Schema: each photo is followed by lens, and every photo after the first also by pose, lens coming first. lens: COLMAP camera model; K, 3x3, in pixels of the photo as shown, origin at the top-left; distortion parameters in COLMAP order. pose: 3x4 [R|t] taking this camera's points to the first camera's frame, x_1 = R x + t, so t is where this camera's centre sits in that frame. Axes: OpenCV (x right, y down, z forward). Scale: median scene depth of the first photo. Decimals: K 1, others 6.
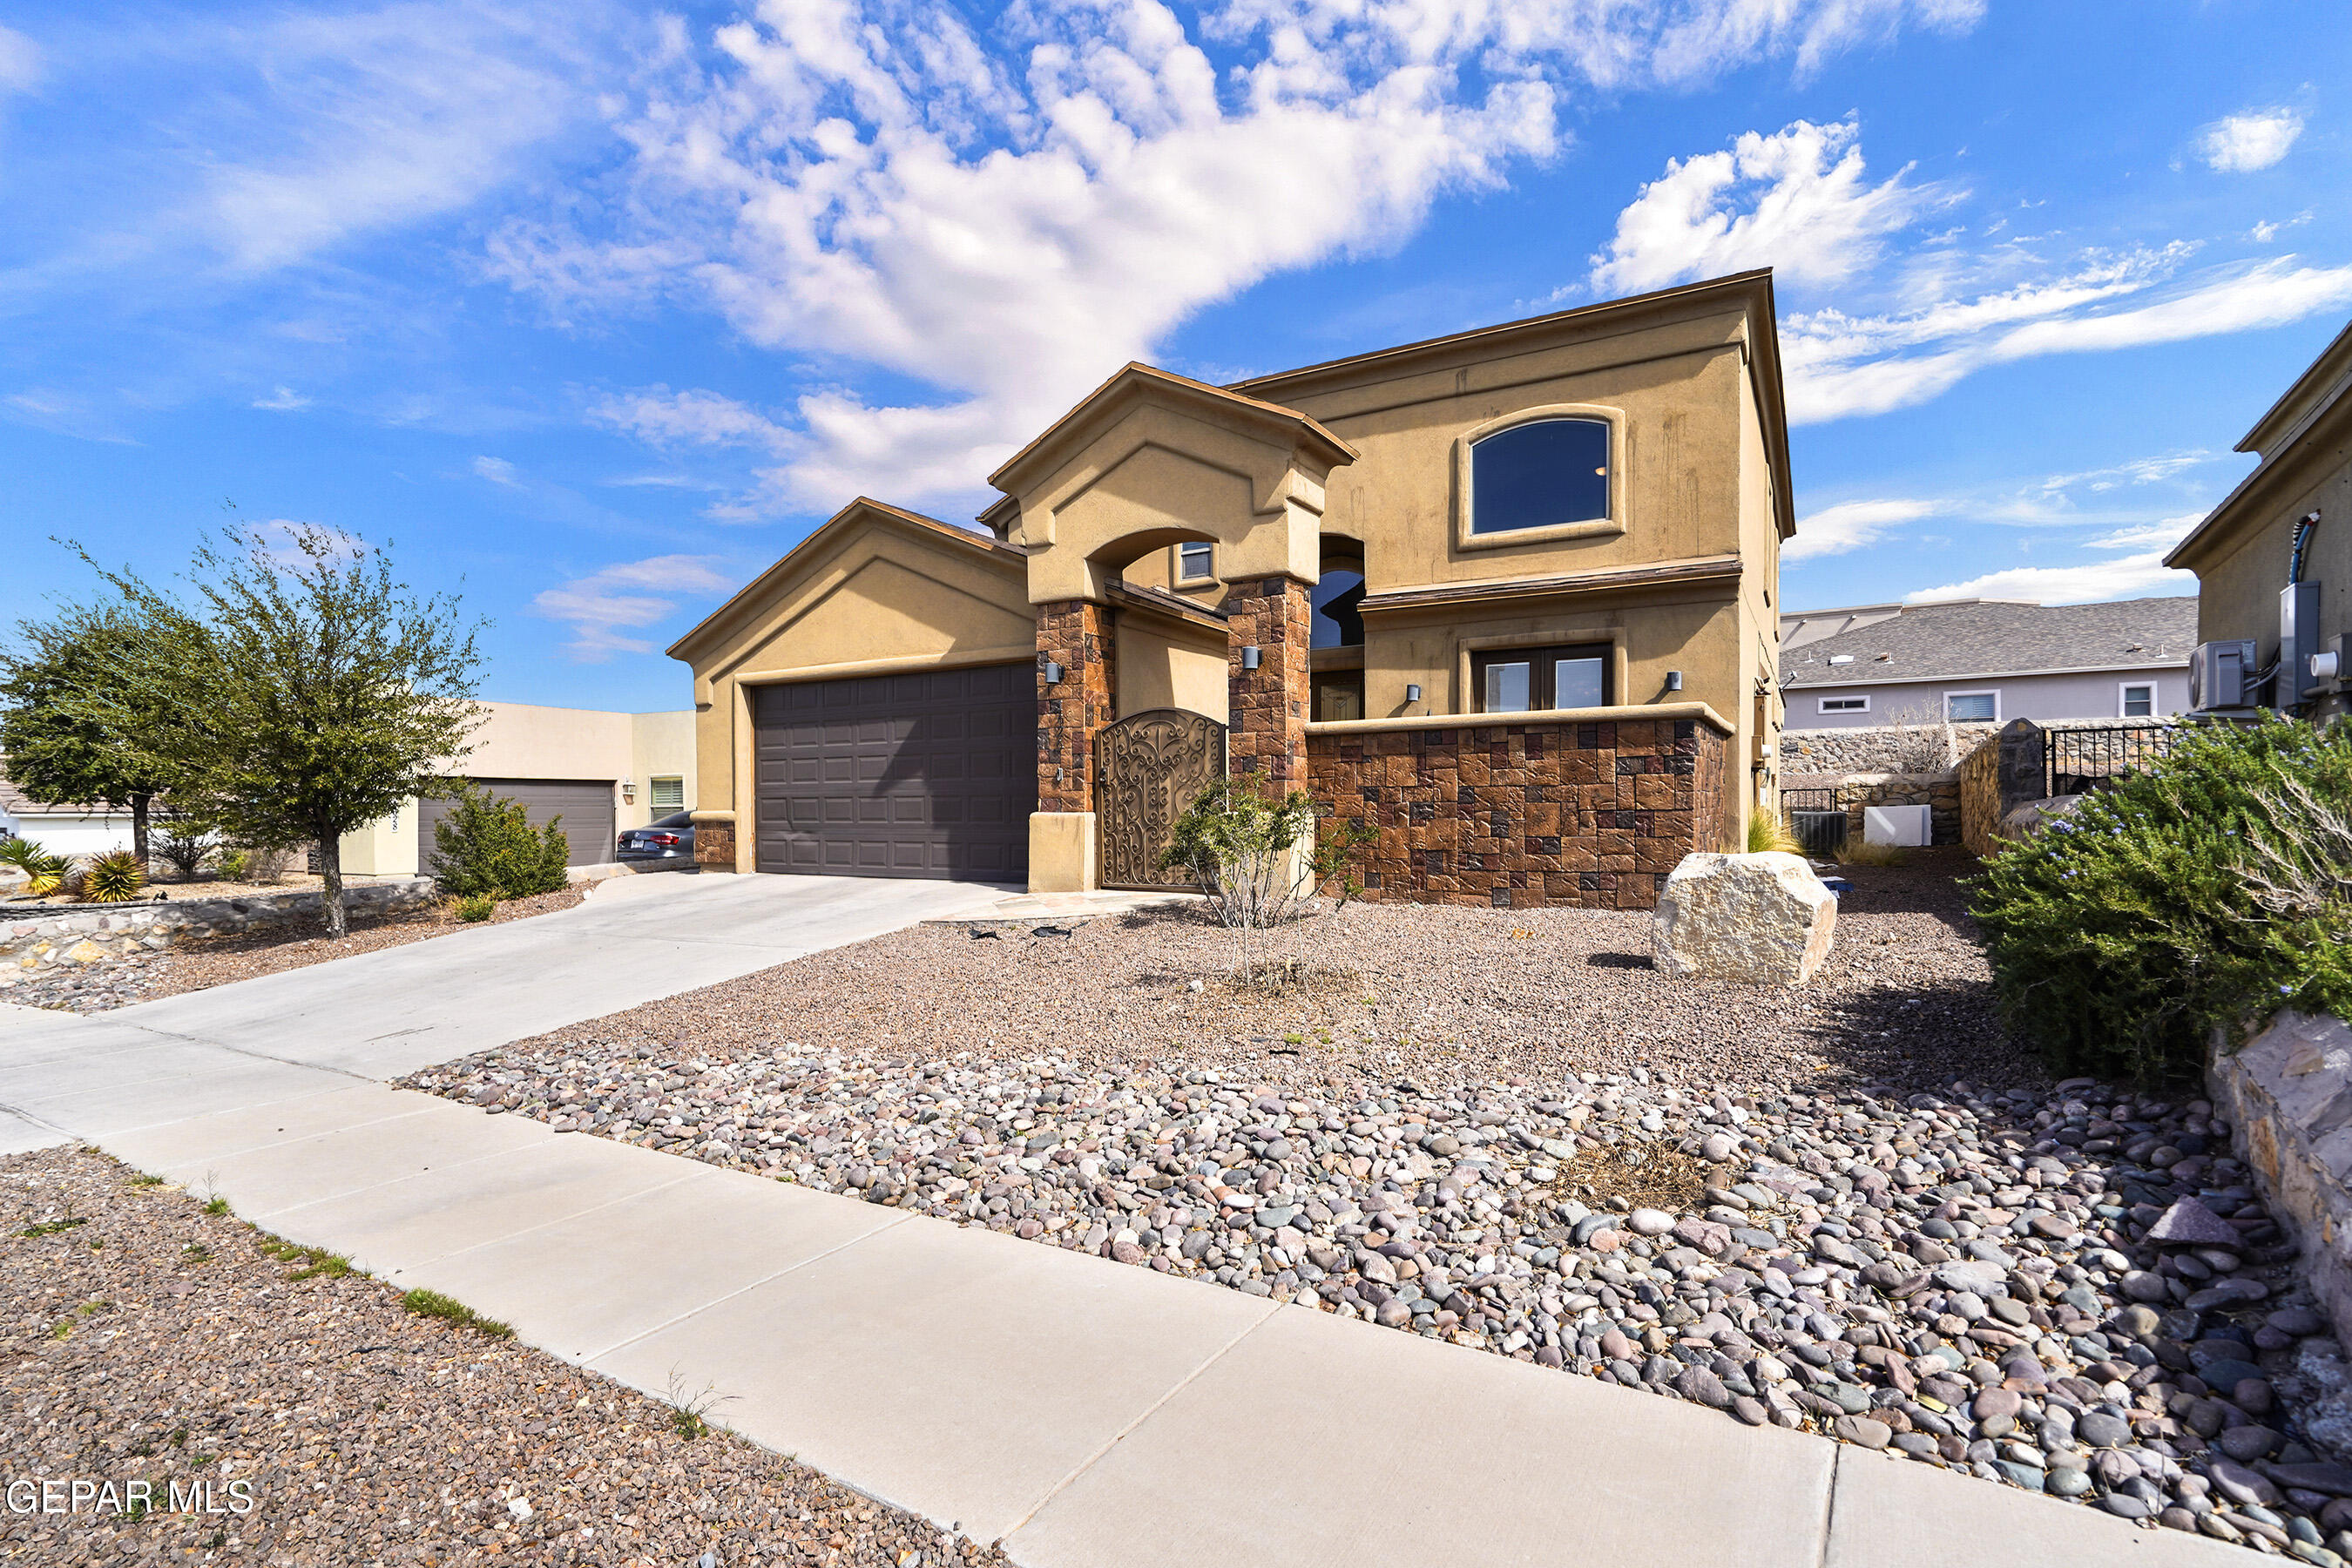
lens RADIAL K [[1066.4, 0, 1175.6], [0, 1066.4, 781.1], [0, 0, 1]] dist [0.014562, 0.001443]
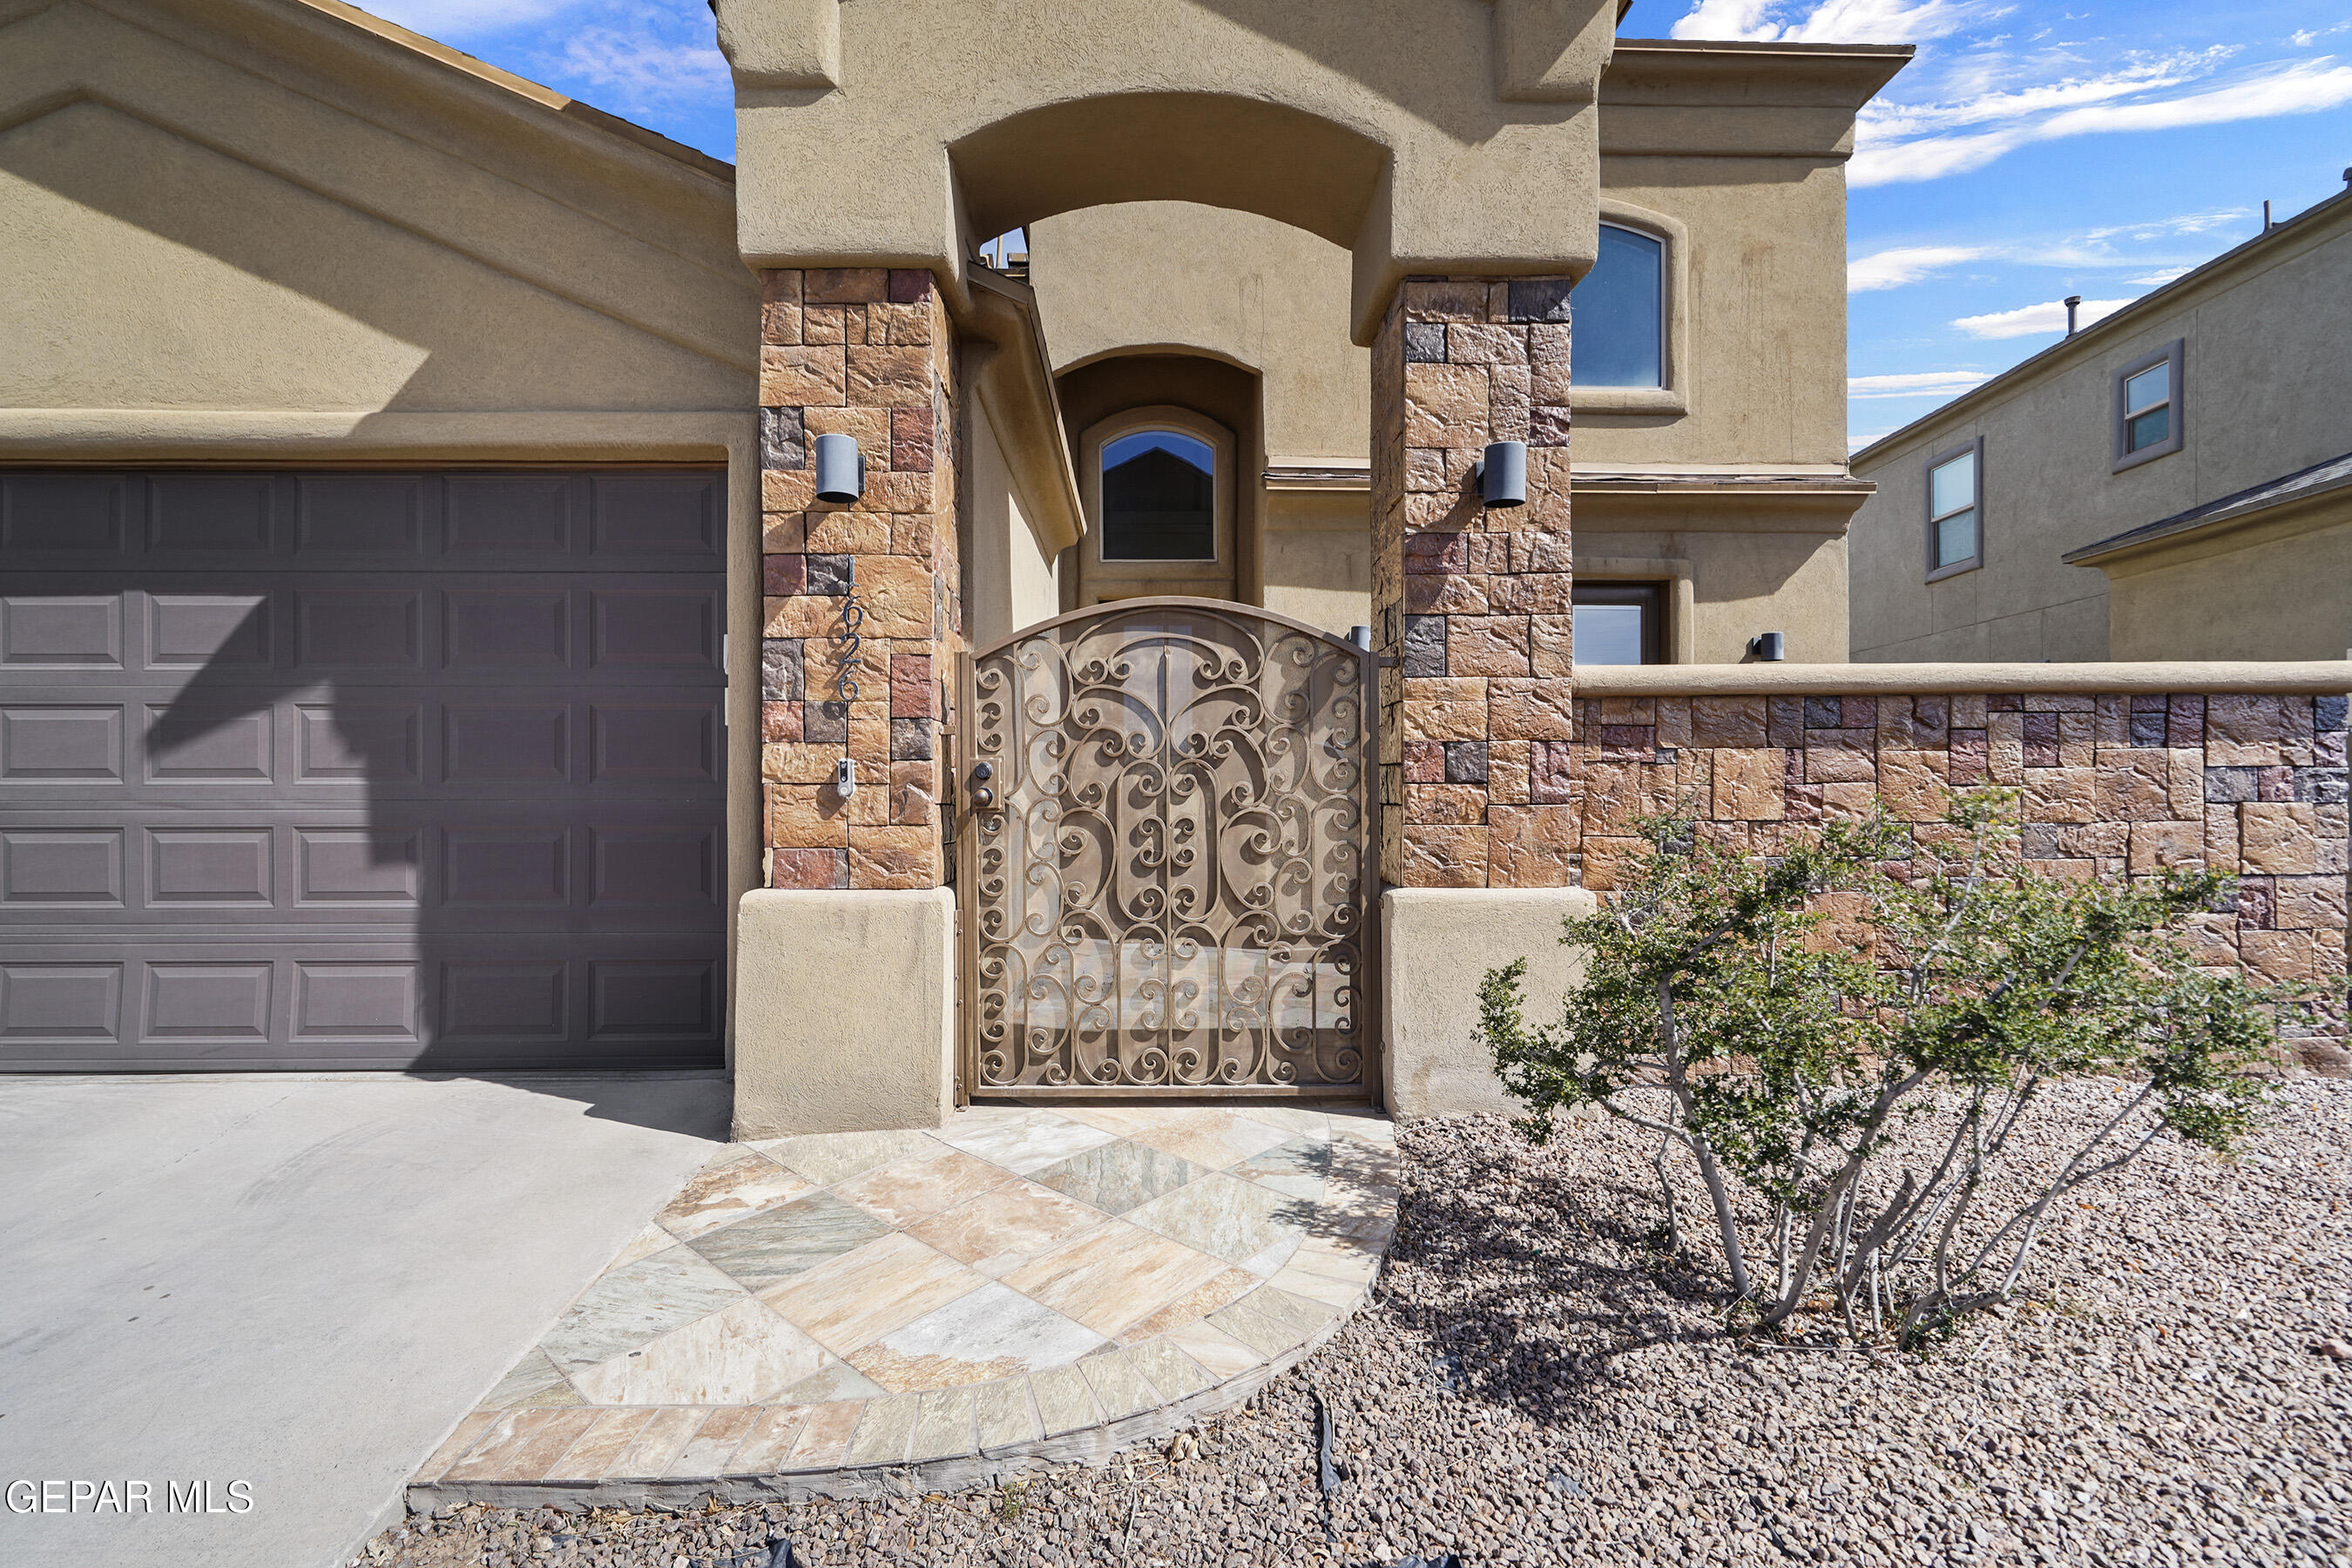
lens RADIAL K [[1078.7, 0, 1175.7], [0, 1078.7, 790.2], [0, 0, 1]] dist [0.004287, 0.000534]
pose [[0.858744, 0.009235, 0.512321, -0.194054], [-0.015958, 0.999835, 0.008727, -0.006711], [-0.512156, -0.015670, 0.858750, 0.652512]]
